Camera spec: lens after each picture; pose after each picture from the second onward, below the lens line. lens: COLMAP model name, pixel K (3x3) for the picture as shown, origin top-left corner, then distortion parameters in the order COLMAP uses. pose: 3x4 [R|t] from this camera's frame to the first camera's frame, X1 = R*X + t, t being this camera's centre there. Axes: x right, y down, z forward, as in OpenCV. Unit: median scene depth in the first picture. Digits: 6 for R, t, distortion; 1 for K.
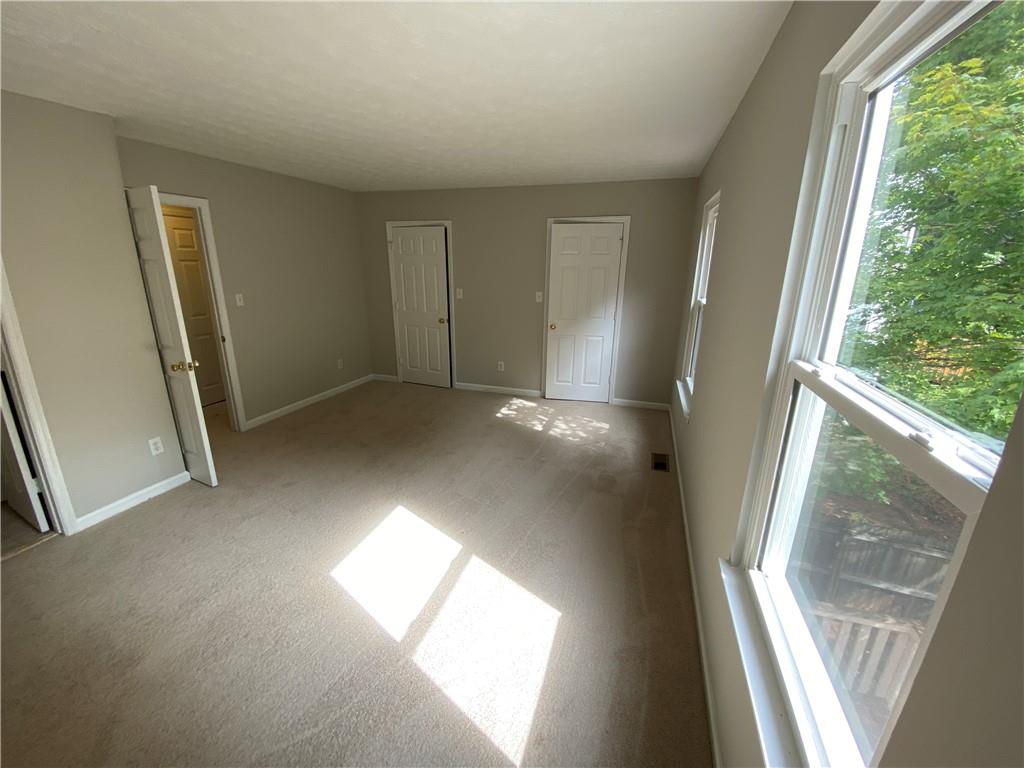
lens RADIAL K [[415.0, 0, 512.0], [0, 415.0, 384.0], [0, 0, 1]] dist [0.000661, -0.014568]
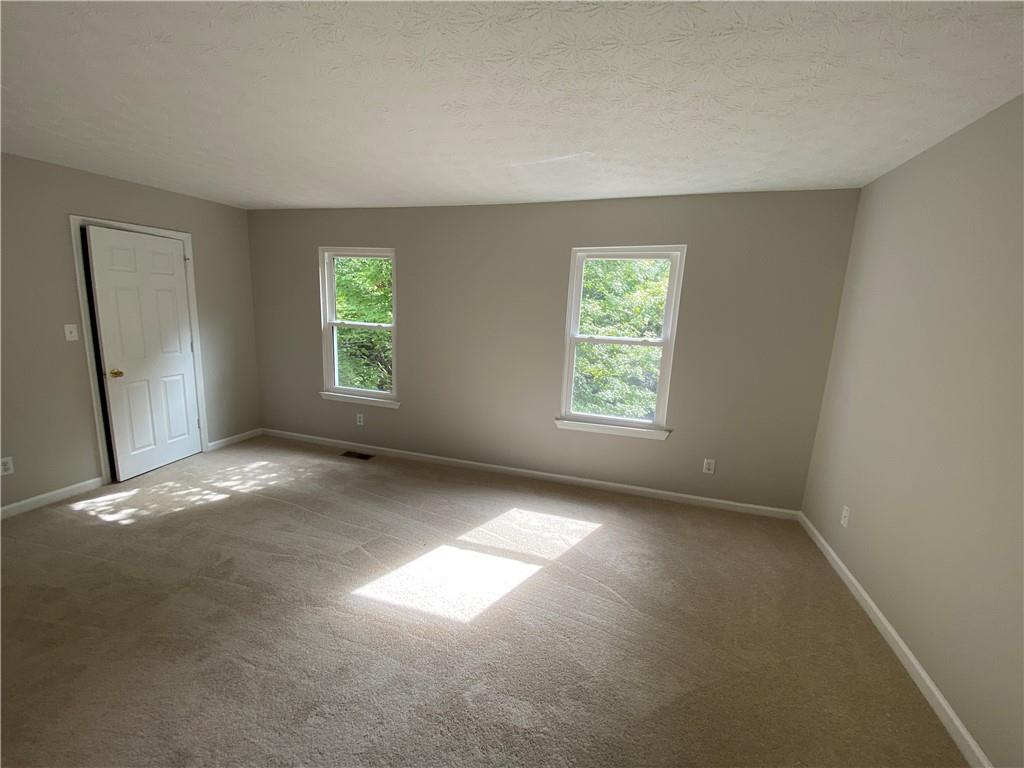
lens RADIAL K [[415.2, 0, 513.3], [0, 415.2, 387.1], [0, 0, 1]] dist [0.018966, -0.019080]
pose [[-0.031197, -0.198032, 0.979699, -0.676447], [0.227668, 0.953002, 0.199886, -0.119994], [-0.973239, 0.229282, 0.015355, 0.406463]]
